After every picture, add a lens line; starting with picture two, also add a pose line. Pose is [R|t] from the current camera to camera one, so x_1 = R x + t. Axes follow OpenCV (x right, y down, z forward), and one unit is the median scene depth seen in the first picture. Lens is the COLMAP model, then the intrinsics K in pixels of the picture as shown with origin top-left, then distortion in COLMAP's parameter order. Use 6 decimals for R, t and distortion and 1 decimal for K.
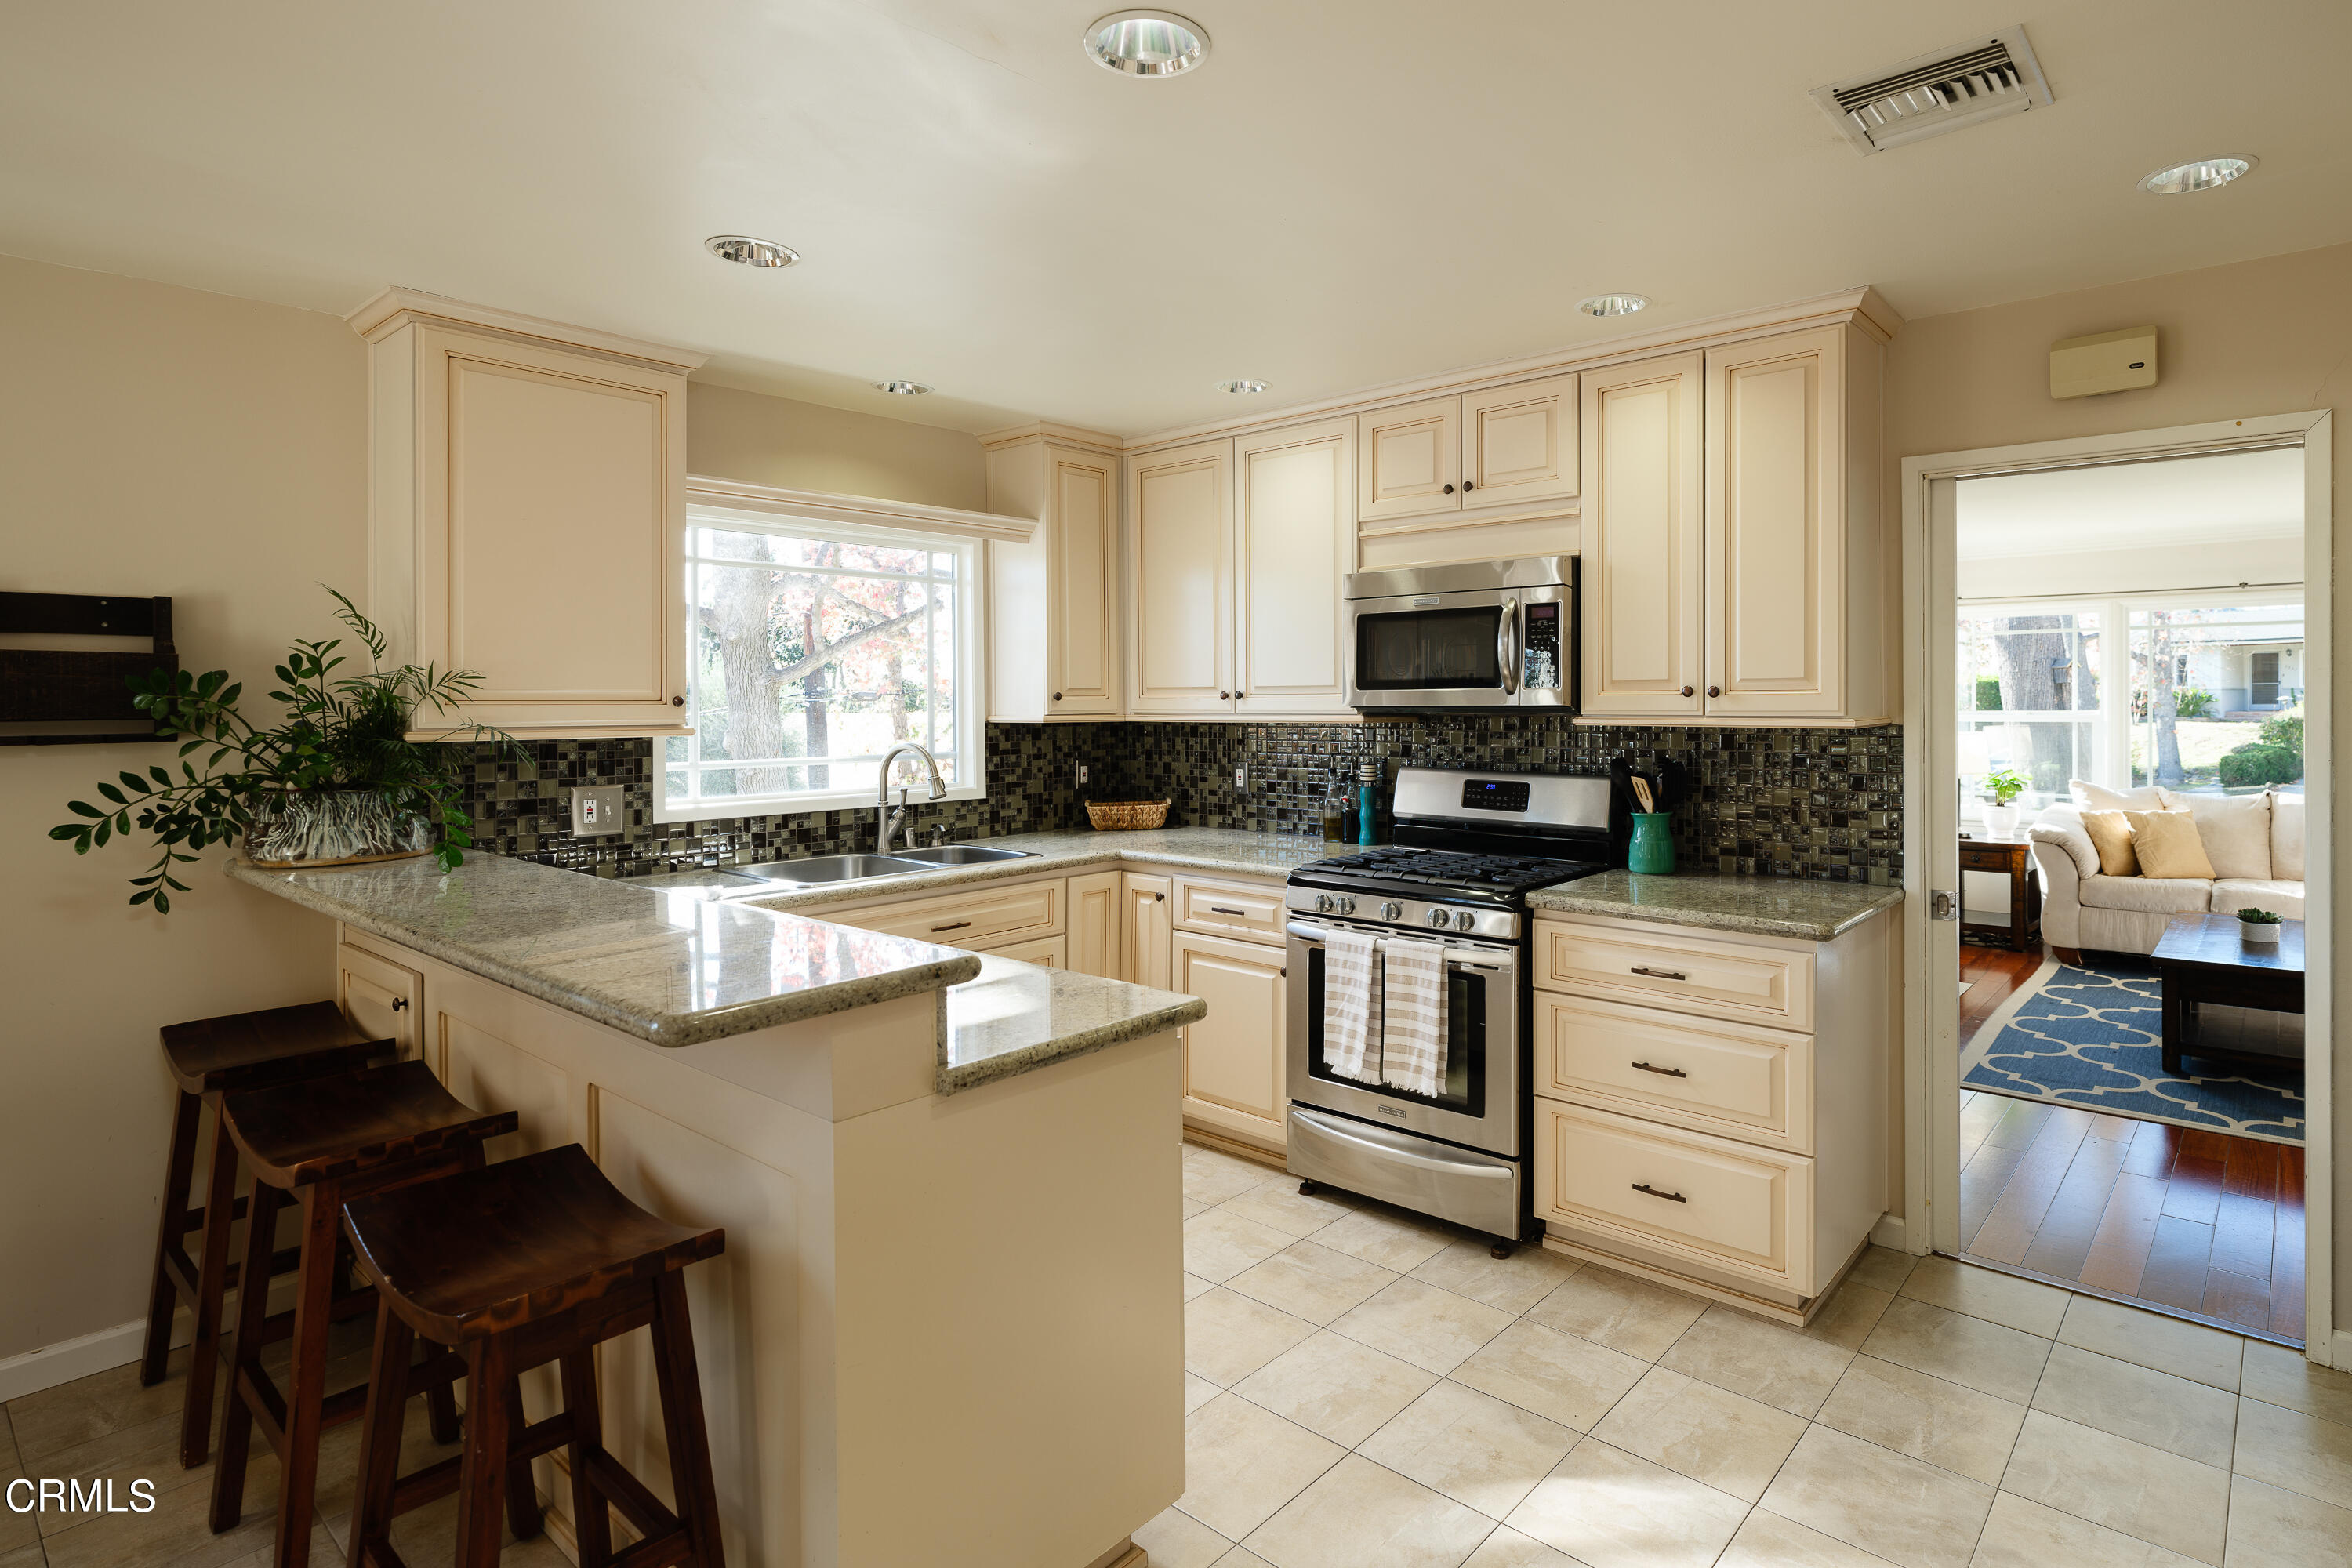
lens RADIAL K [[1231.6, 0, 1295.2], [0, 1231.6, 716.5], [0, 0, 1]] dist [-0.000856, 0.000685]
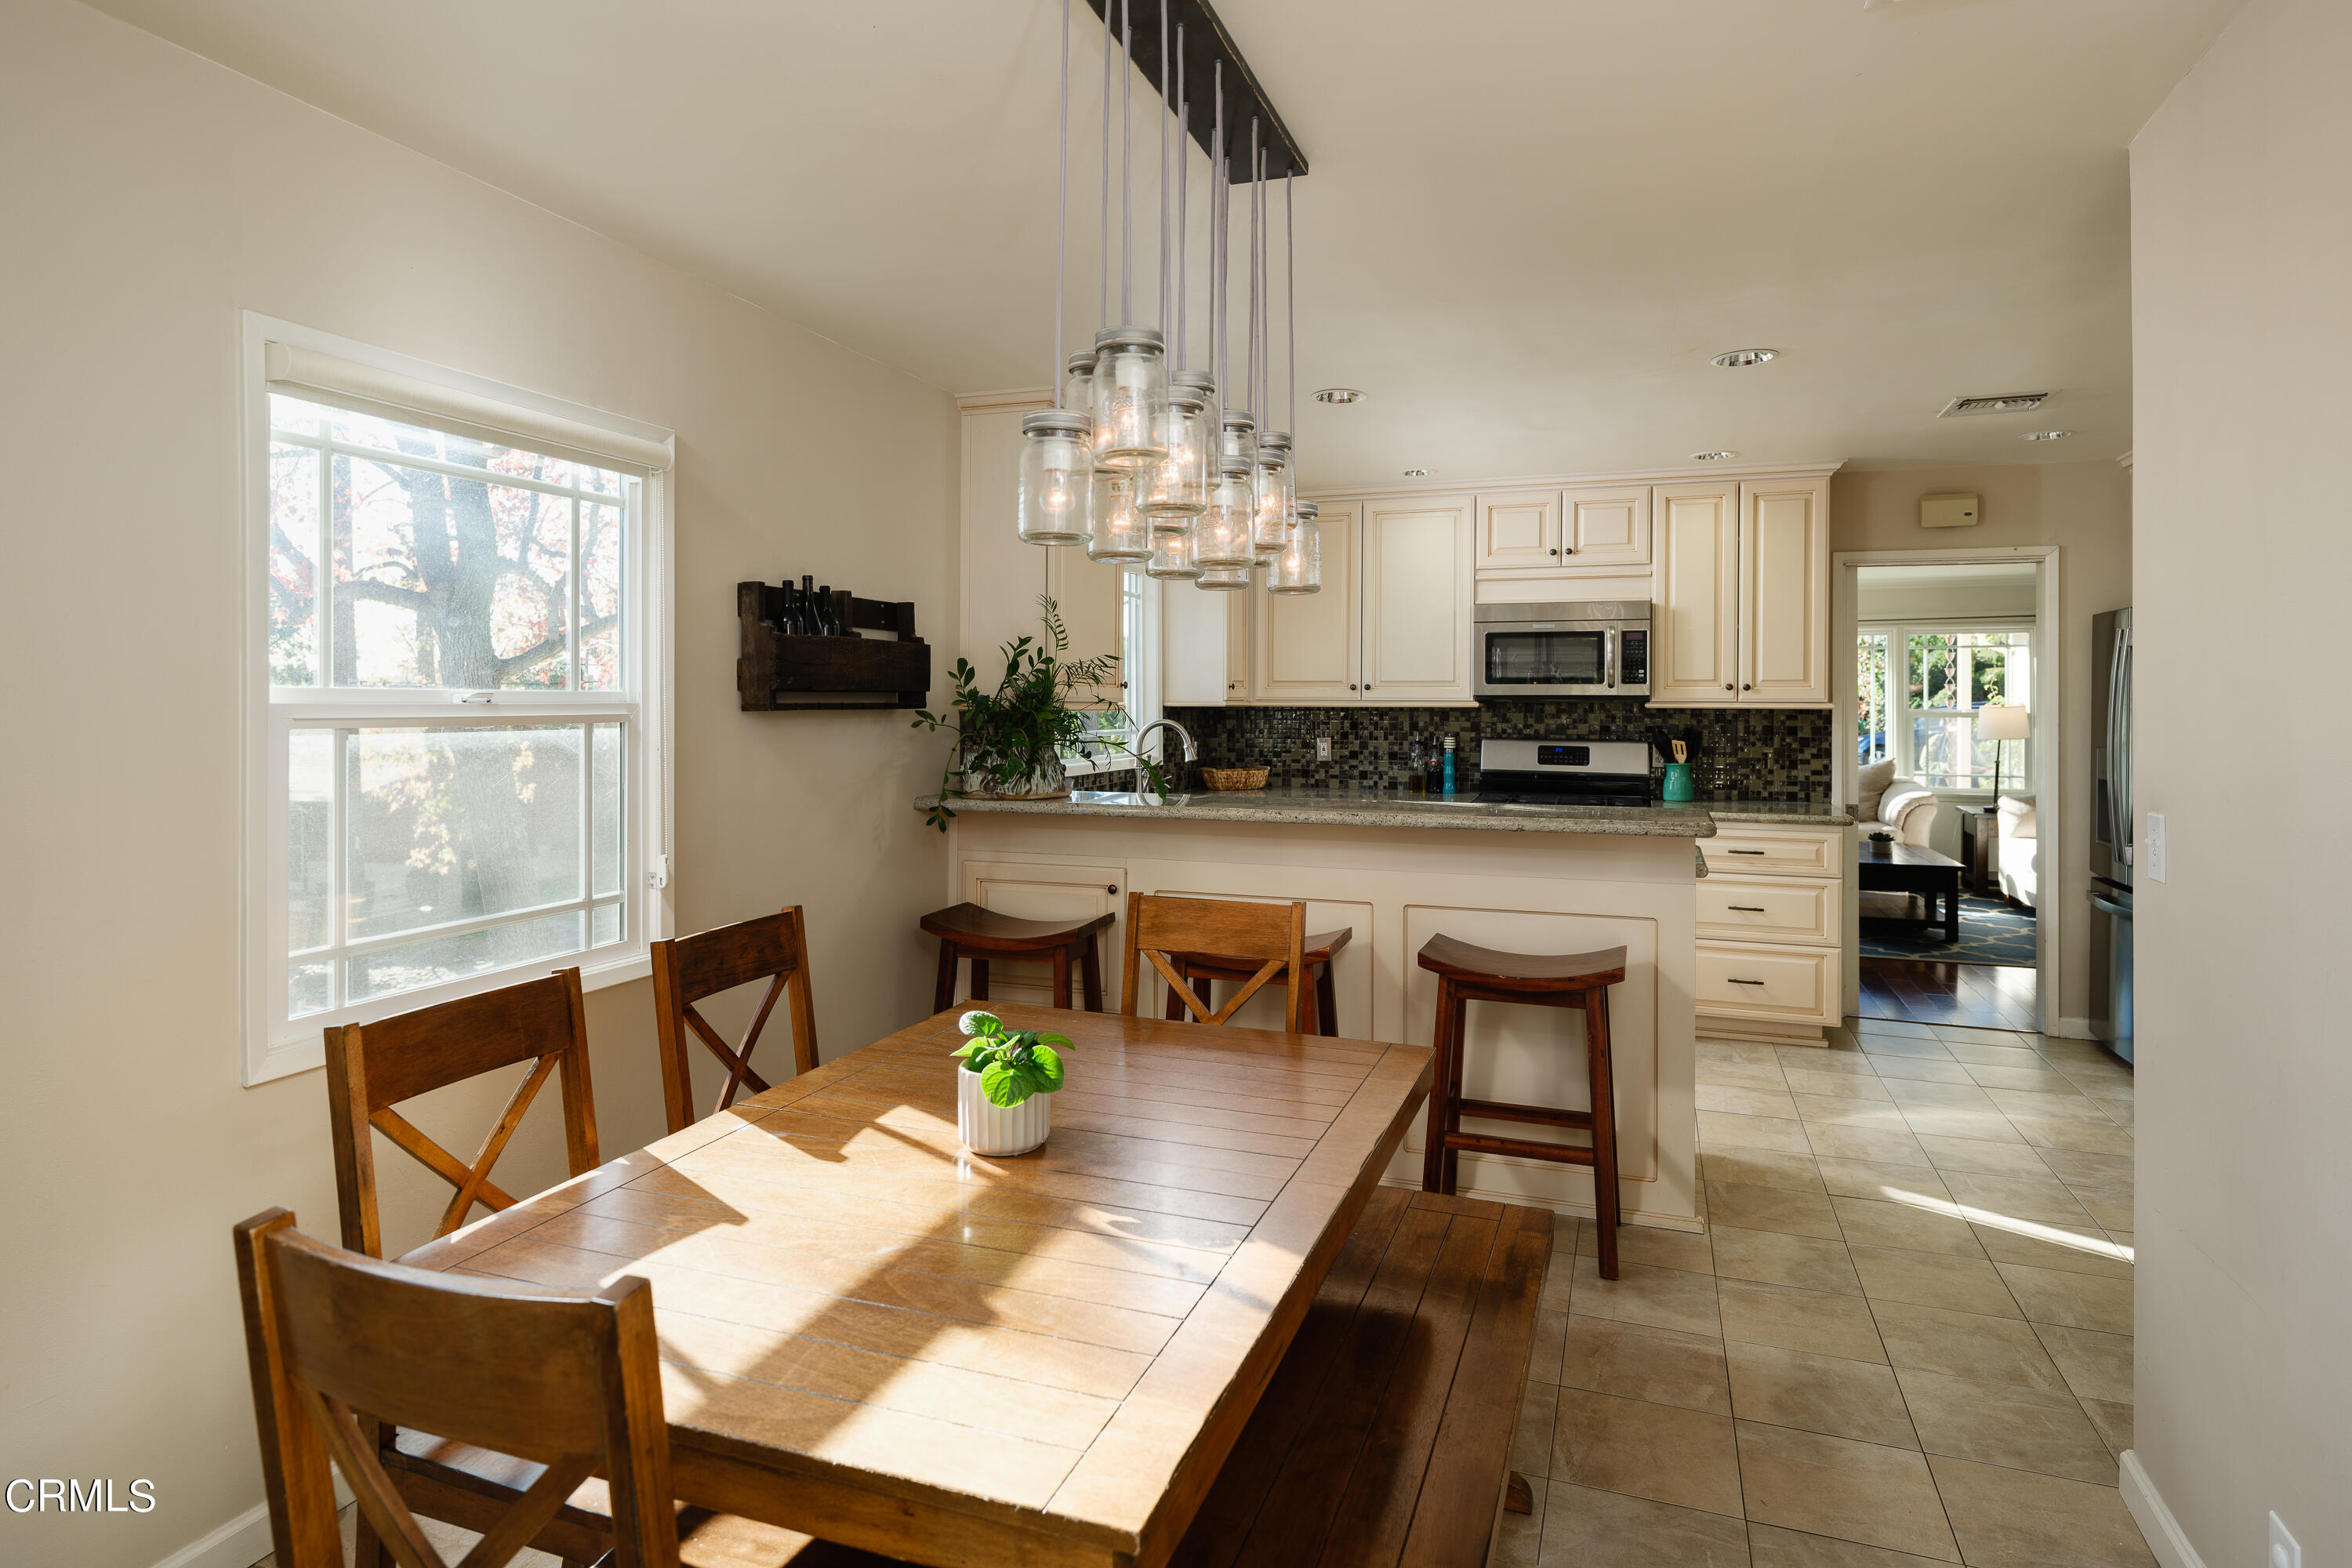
lens RADIAL K [[1231.6, 0, 1197.7], [0, 1231.6, 714.8], [0, 0, 1]] dist [-0.000856, 0.000685]
pose [[0.944038, 0.004851, 0.329802, -0.780449], [-0.003707, 0.999985, -0.004095, 0.022909], [-0.329817, 0.002643, 0.944041, -0.282267]]
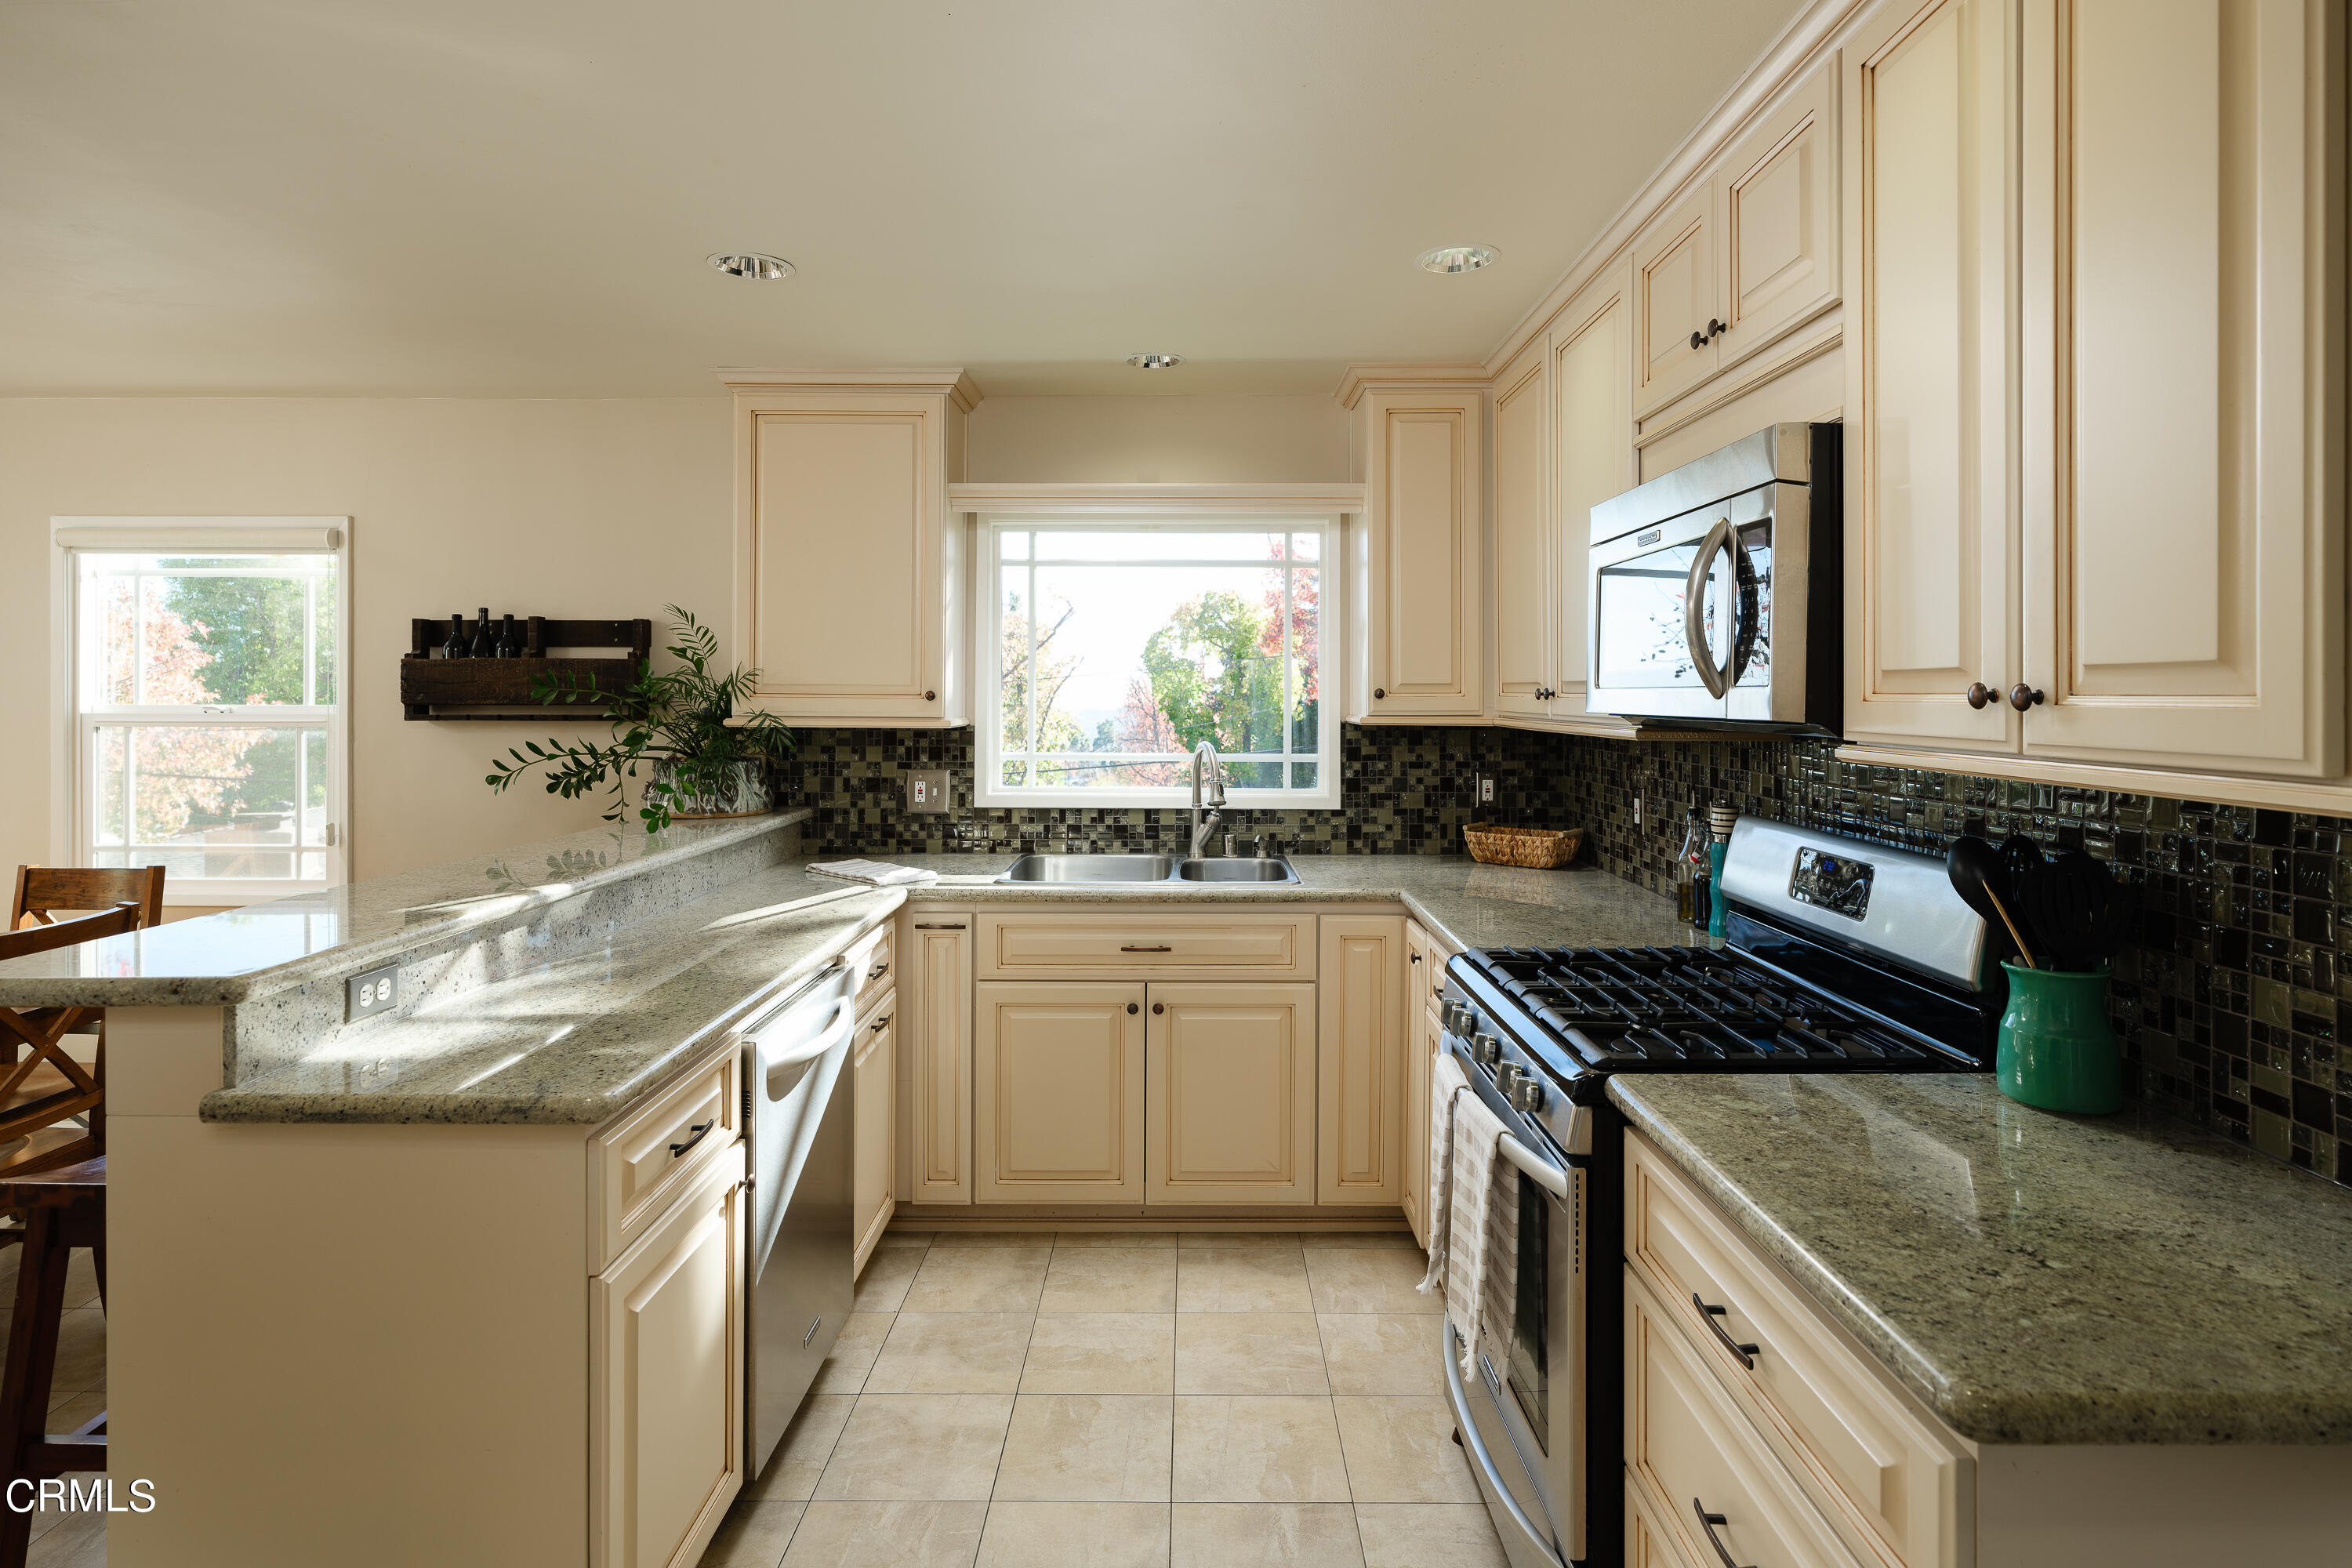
lens RADIAL K [[1193.4, 0, 1181.2], [0, 1193.4, 698.4], [0, 0, 1]] dist [-0.002263, 0.001529]
pose [[0.627411, 0.011687, -0.778601, 0.403876], [-0.018103, 0.999836, 0.000420, -0.012880], [0.778478, 0.013831, 0.627519, 0.457313]]
